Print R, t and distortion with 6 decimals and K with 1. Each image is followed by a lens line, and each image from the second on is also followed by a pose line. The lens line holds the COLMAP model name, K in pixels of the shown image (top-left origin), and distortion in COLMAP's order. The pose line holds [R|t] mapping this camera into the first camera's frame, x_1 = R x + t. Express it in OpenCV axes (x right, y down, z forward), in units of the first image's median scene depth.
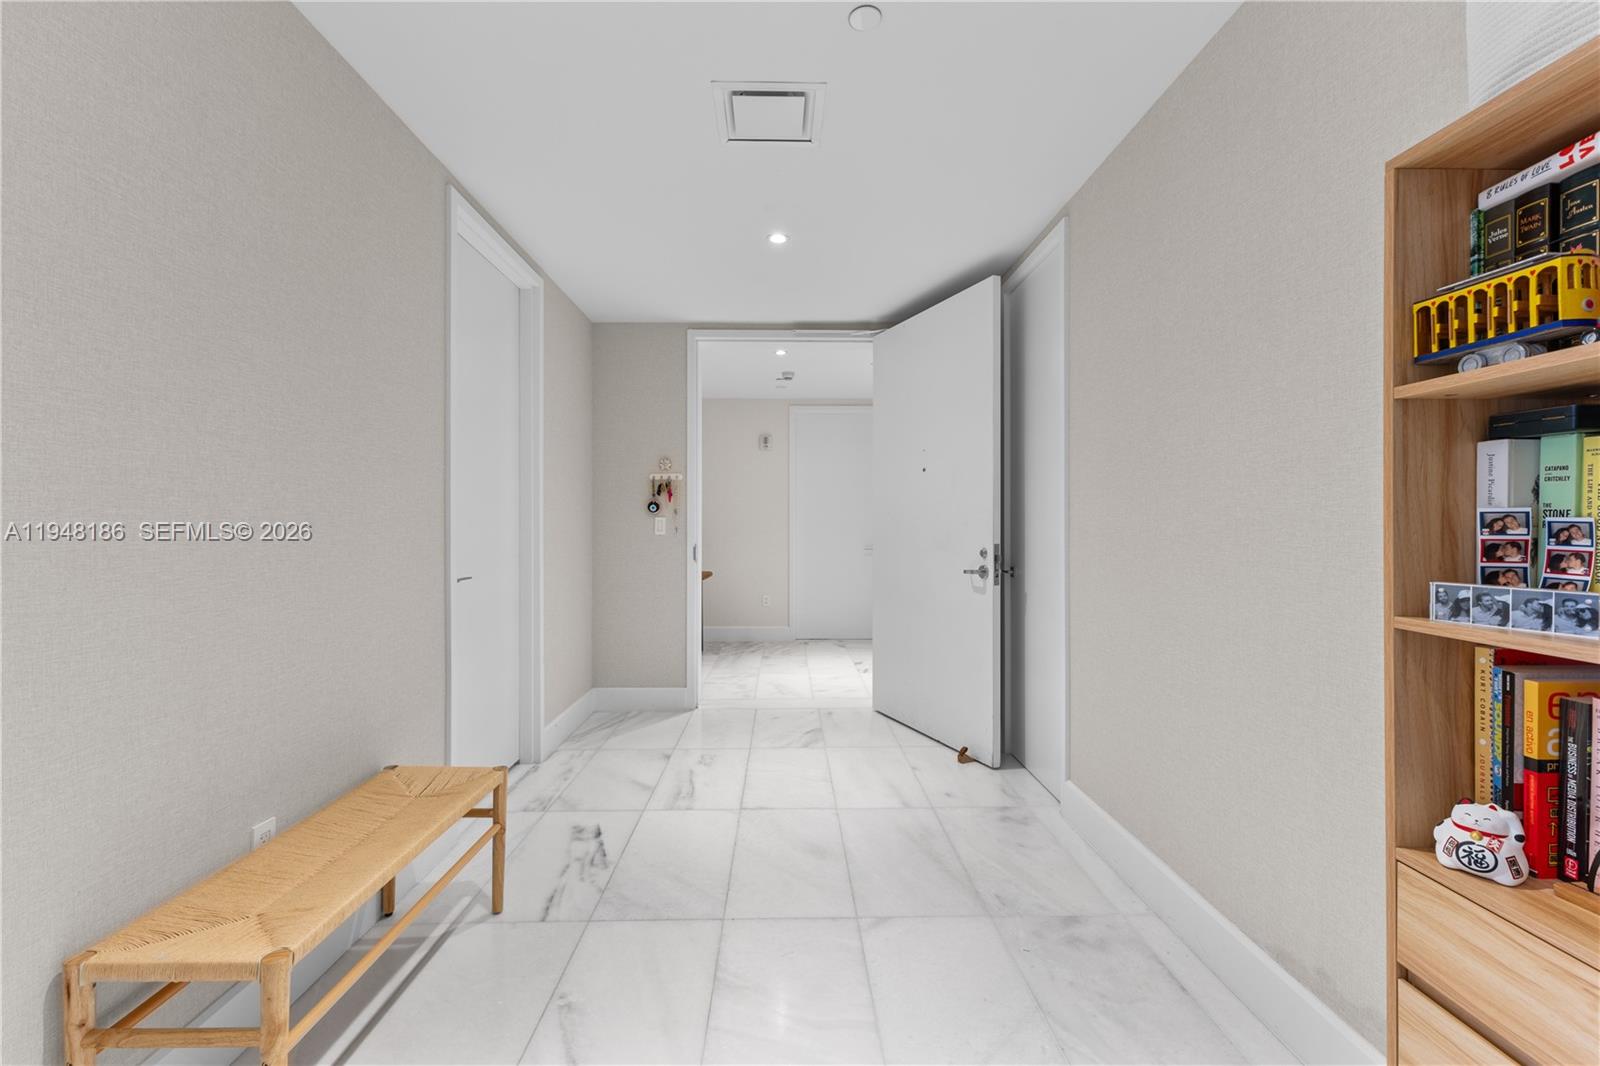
lens RADIAL K [[692.4, 0, 800.8], [0, 692.4, 527.4], [0, 0, 1]] dist [0.014370, -0.000029]
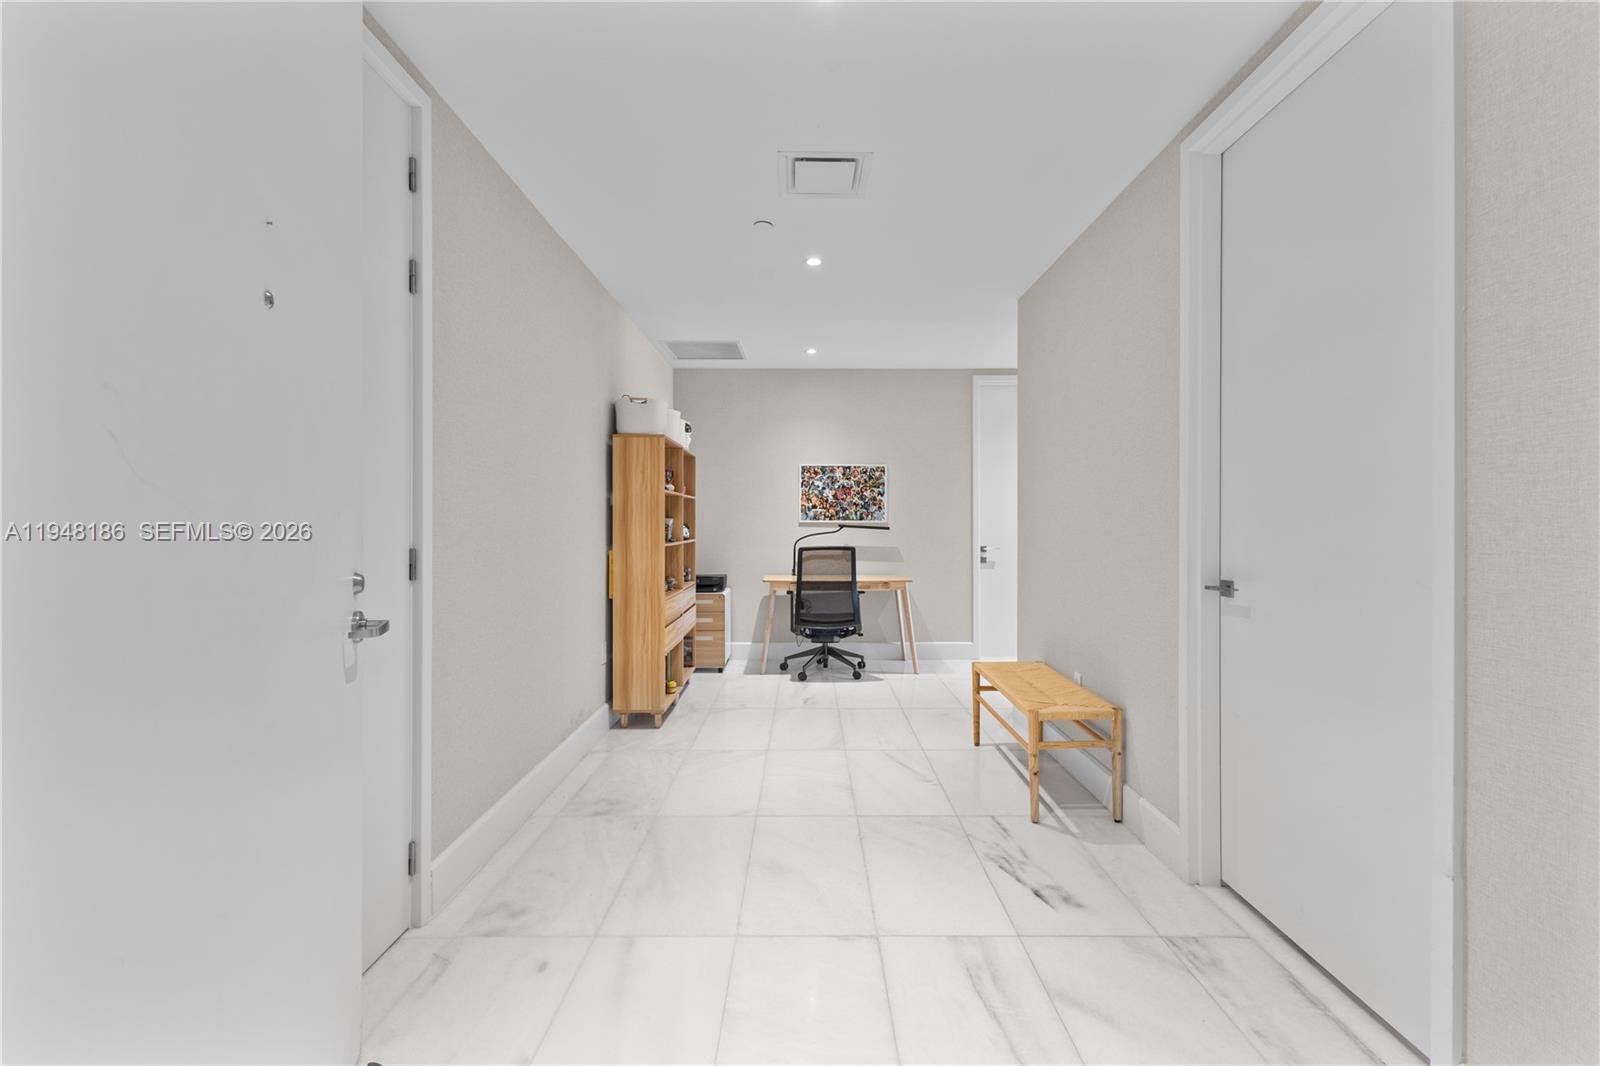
lens RADIAL K [[692.4, 0, 800.8], [0, 692.4, 527.4], [0, 0, 1]] dist [0.014370, -0.000029]
pose [[-0.999473, 0.003281, 0.032292, -0.040096], [0.003536, 0.999963, 0.007829, -0.001711], [-0.032265, 0.007939, -0.999448, 1.931385]]
